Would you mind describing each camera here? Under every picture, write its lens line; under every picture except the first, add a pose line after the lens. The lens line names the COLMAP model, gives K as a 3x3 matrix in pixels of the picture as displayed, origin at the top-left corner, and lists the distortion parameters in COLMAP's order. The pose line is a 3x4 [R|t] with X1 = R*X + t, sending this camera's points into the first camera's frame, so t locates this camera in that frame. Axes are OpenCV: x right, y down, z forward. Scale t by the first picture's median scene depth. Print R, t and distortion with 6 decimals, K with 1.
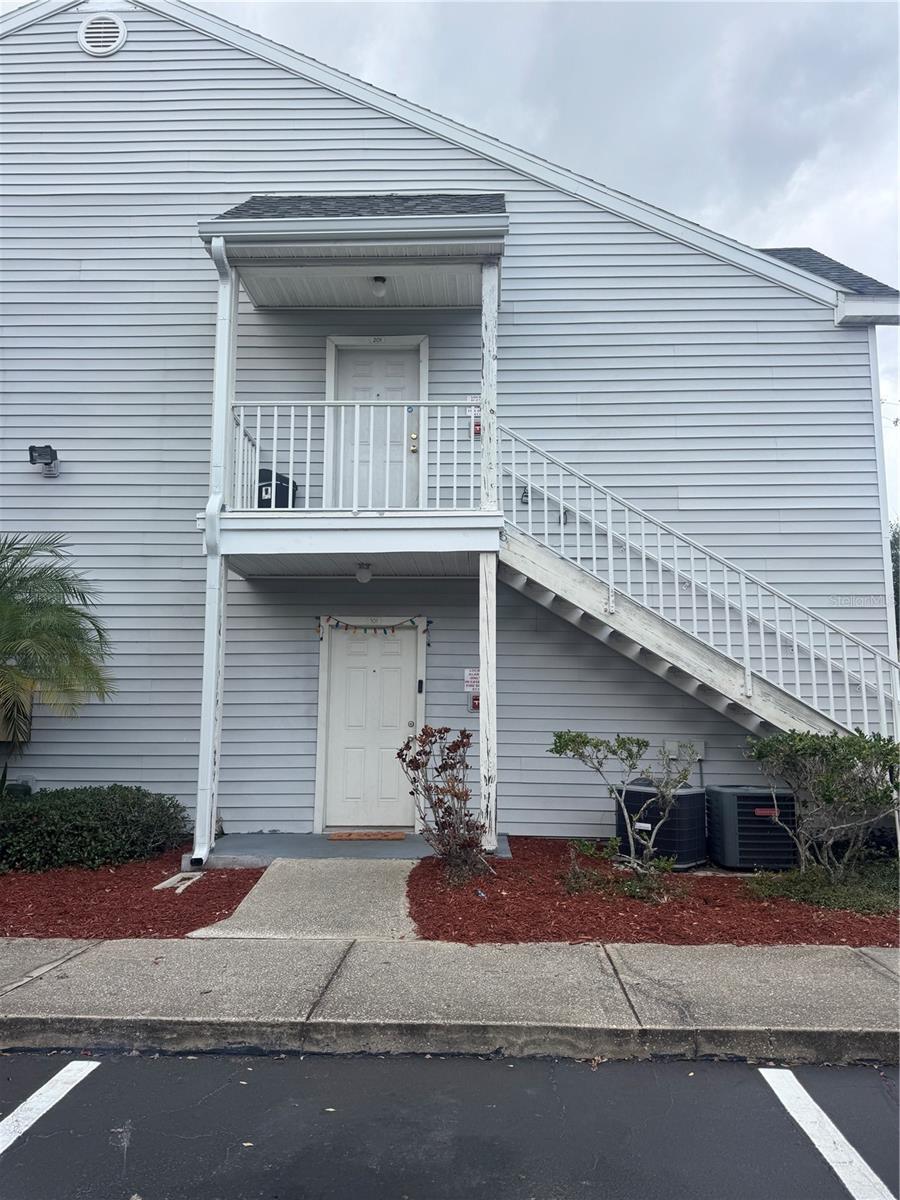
lens RADIAL K [[844.2, 0, 451.0], [0, 844.2, 605.0], [0, 0, 1]] dist [0.056484, -0.062144]
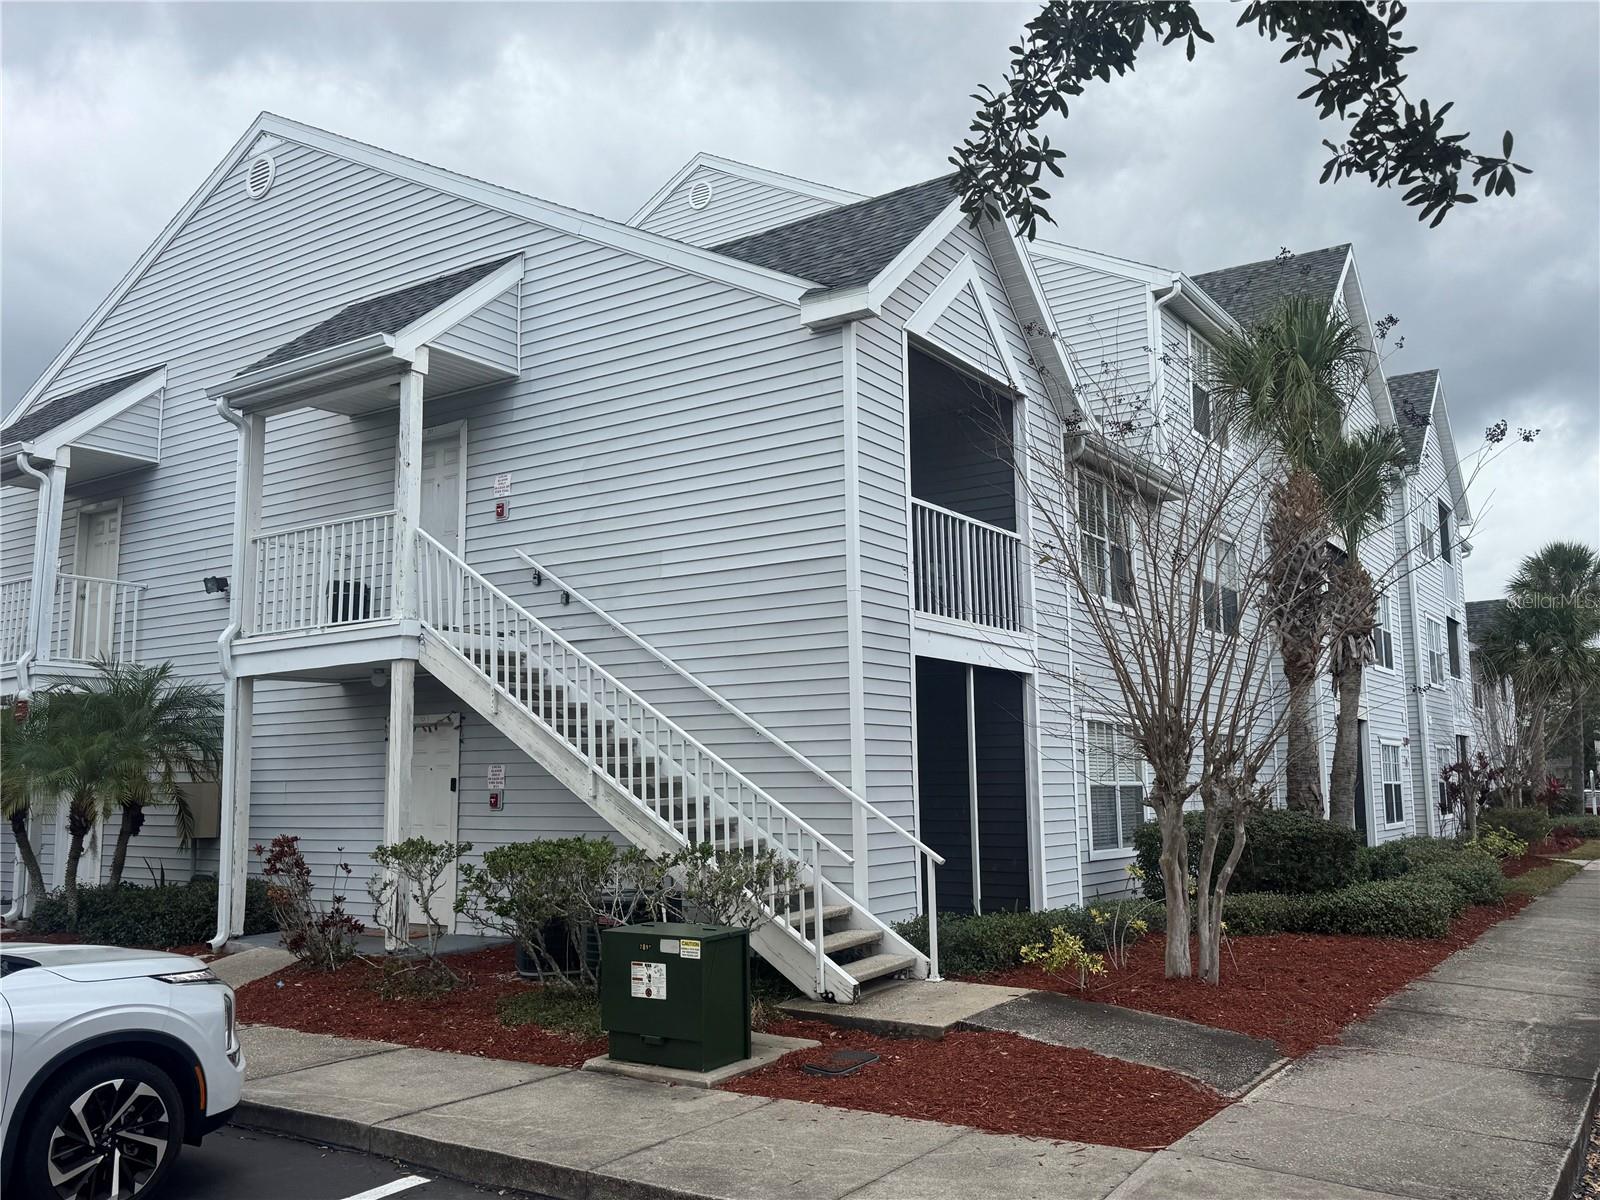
lens RADIAL K [[1313.0, 0, 799.3], [0, 1313.0, 595.8], [0, 0, 1]] dist [0.054730, 0.001883]
pose [[0.840684, -0.087094, -0.534476, 1.123512], [0.089810, 0.995738, -0.020994, -0.053263], [0.534027, -0.030352, 0.844923, -0.076489]]
